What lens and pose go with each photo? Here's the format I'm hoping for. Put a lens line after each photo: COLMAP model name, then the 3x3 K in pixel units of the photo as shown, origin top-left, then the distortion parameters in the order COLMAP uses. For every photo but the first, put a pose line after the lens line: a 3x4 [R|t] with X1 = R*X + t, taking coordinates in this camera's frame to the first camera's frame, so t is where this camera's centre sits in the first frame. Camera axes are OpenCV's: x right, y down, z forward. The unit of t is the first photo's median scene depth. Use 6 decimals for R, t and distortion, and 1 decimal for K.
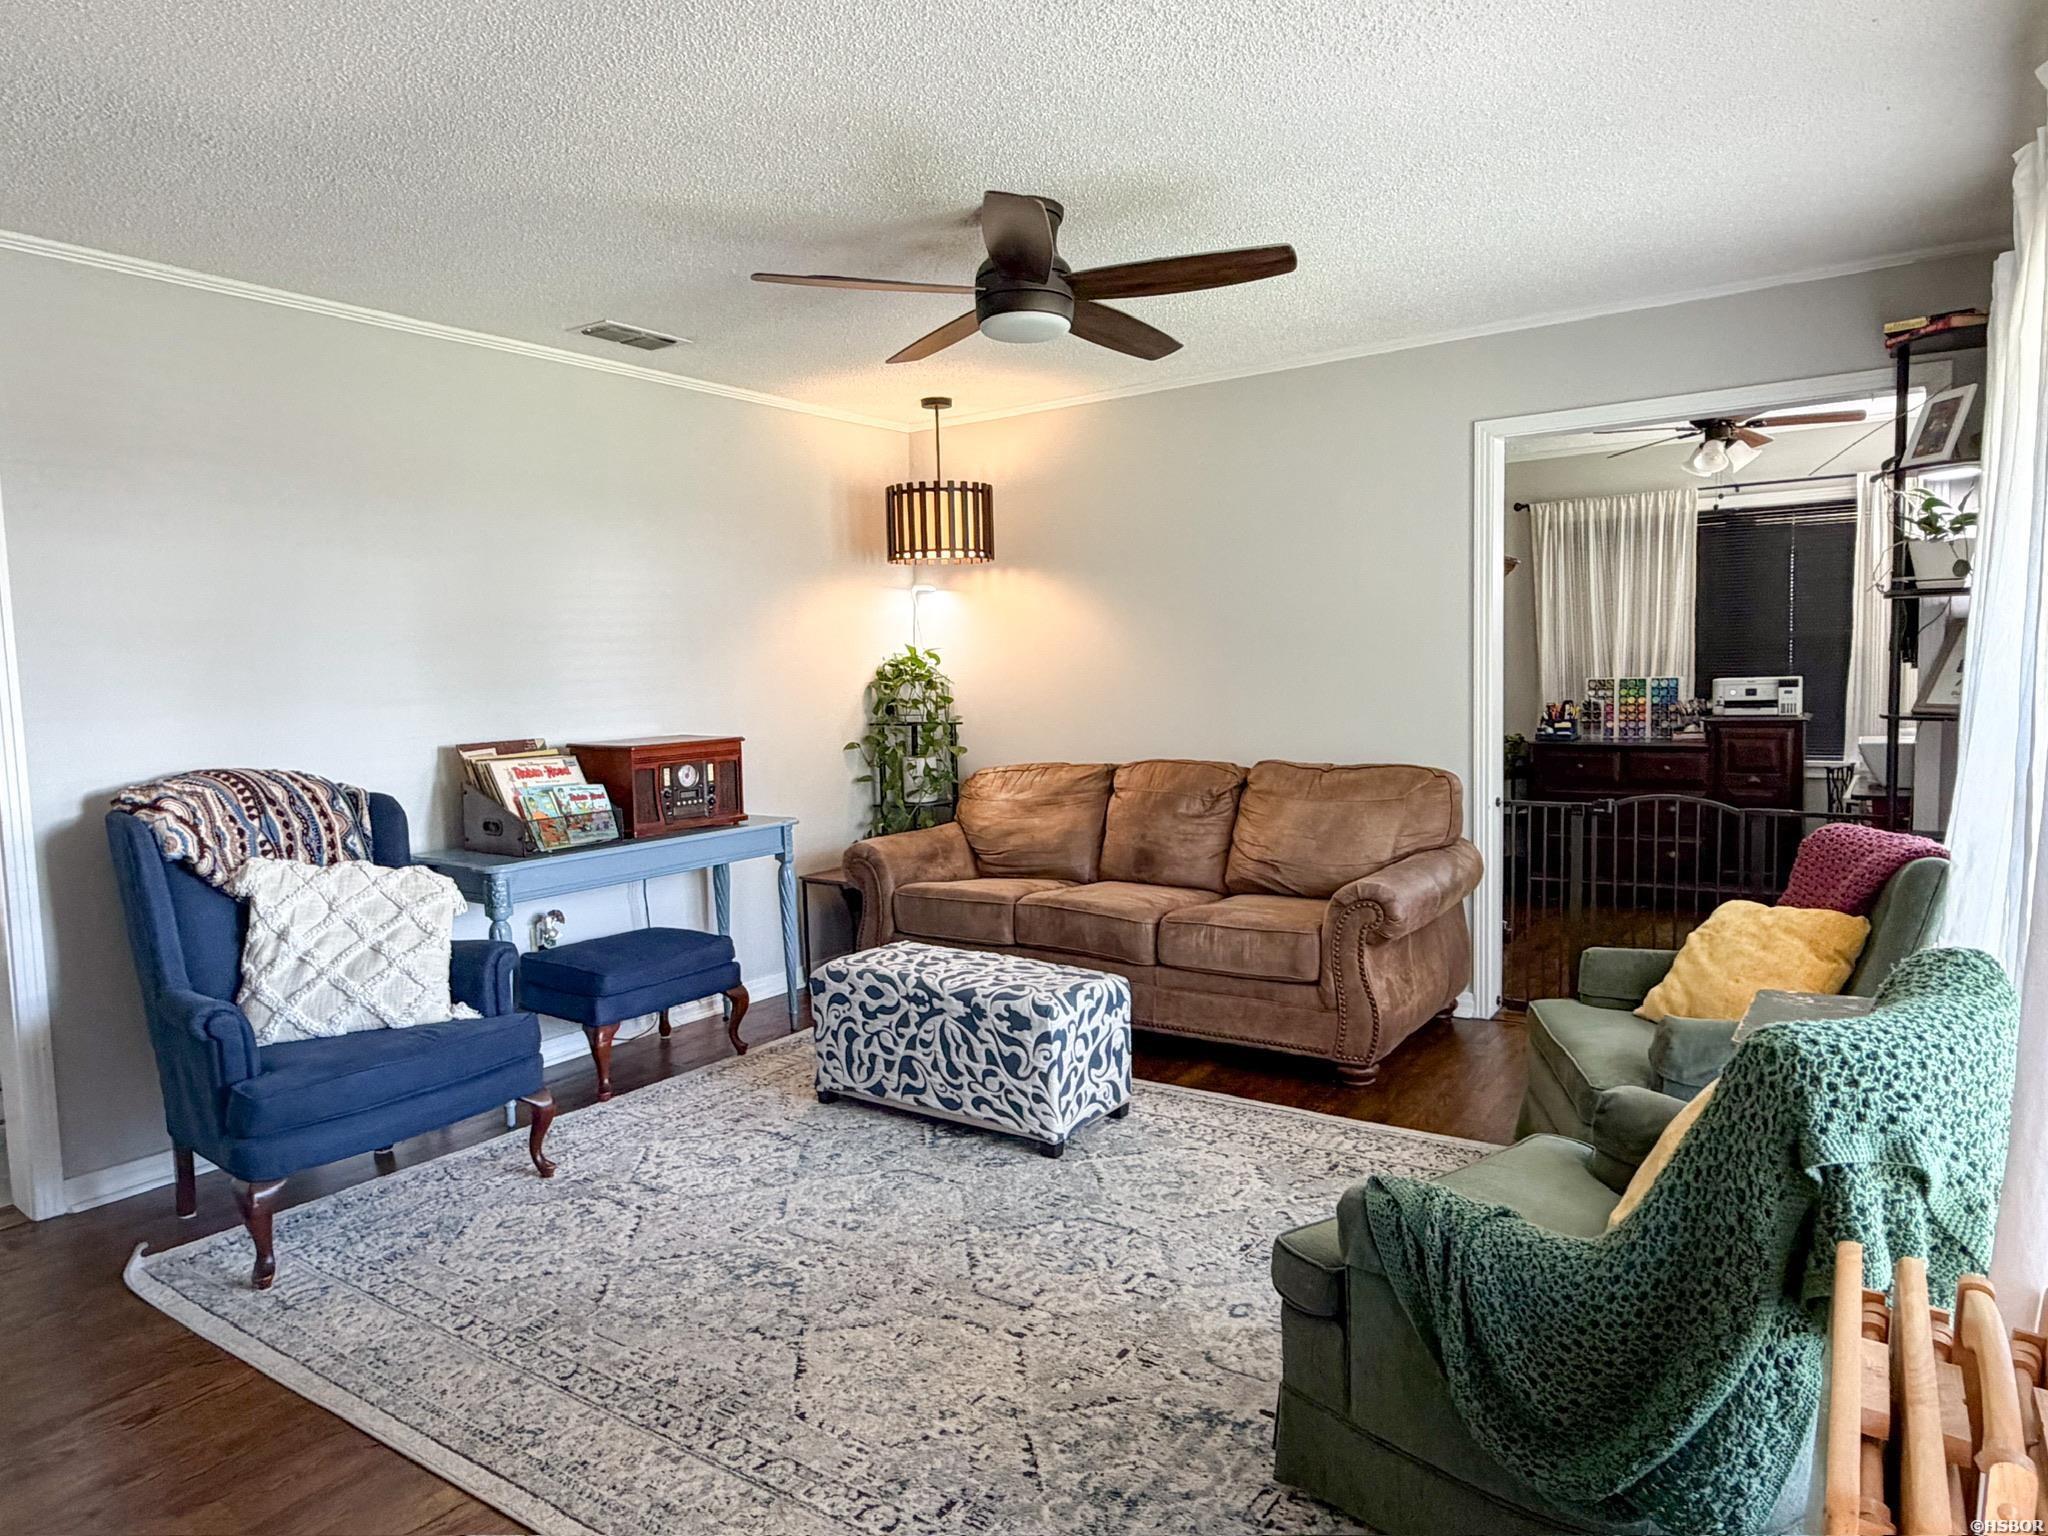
lens RADIAL K [[1297.8, 0, 1024.0], [0, 1297.8, 768.0], [0, 0, 1]] dist [-0.001116, 0.000738]
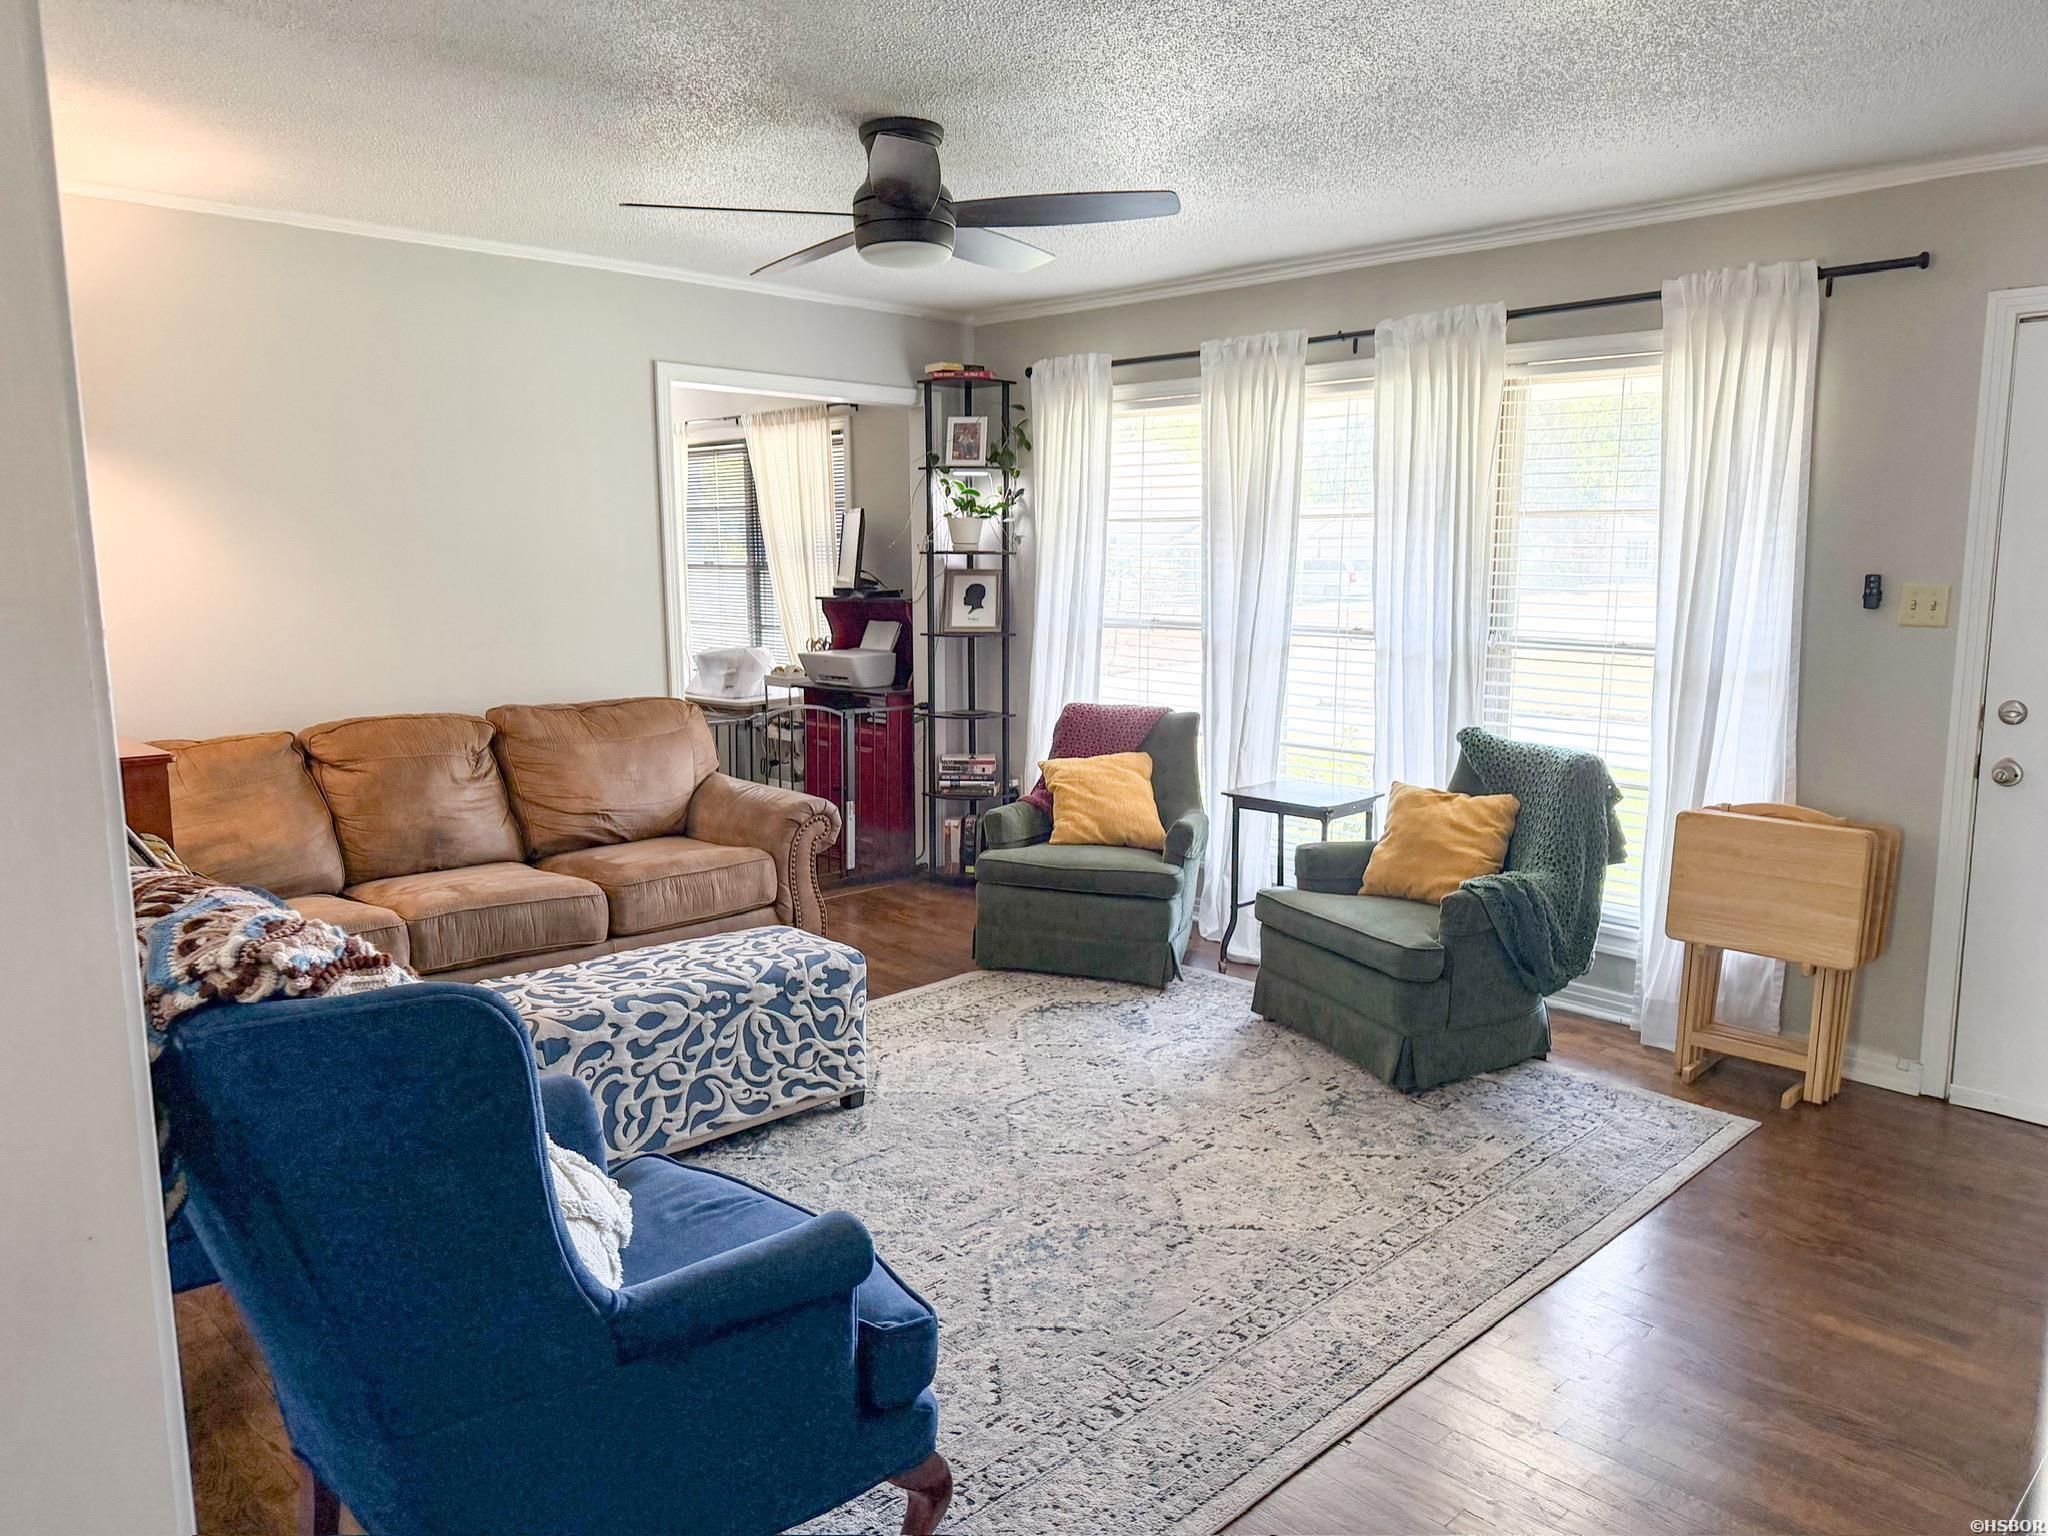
lens RADIAL K [[1420.8, 0, 1024.0], [0, 1420.8, 768.0], [0, 0, 1]] dist [0.160998, -0.267759]
pose [[0.189933, -0.117486, 0.974742, -0.831975], [0.073144, 0.991749, 0.105283, -0.049698], [-0.979069, 0.051300, 0.196959, 0.549728]]
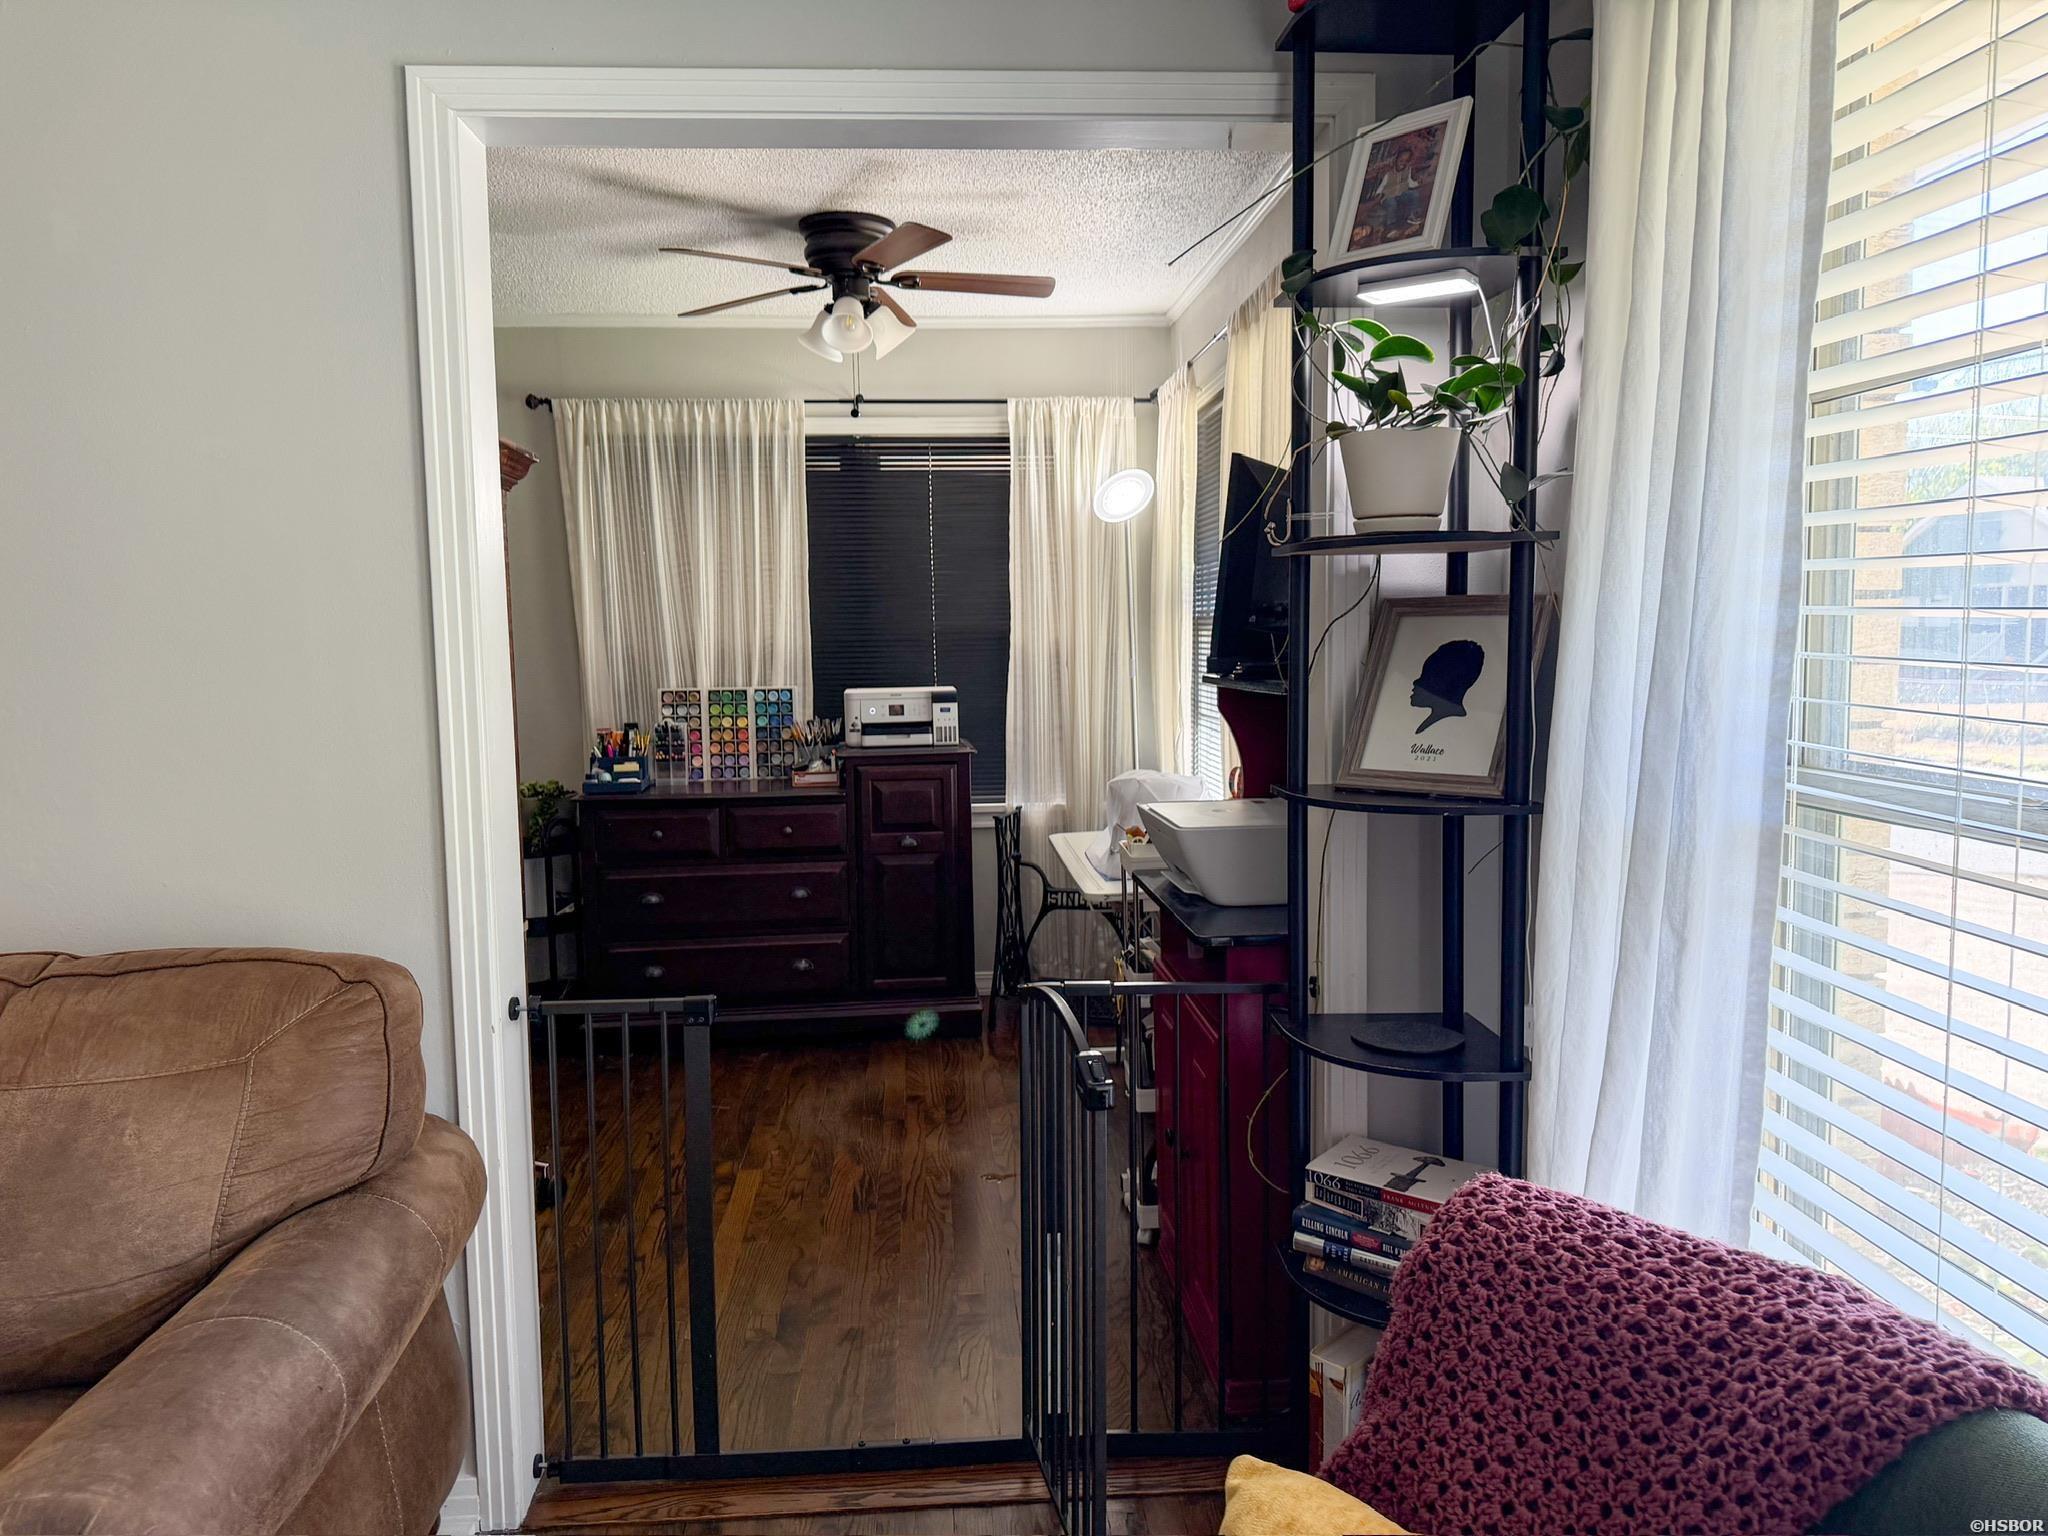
lens RADIAL K [[1442.4, 0, 1024.0], [0, 1442.4, 768.0], [0, 0, 1]] dist [0.132497, -0.185709]
pose [[0.779077, -0.043086, 0.625446, 0.224734], [0.042974, 0.998959, 0.015286, -0.058155], [-0.625453, 0.014969, 0.780118, 0.589085]]
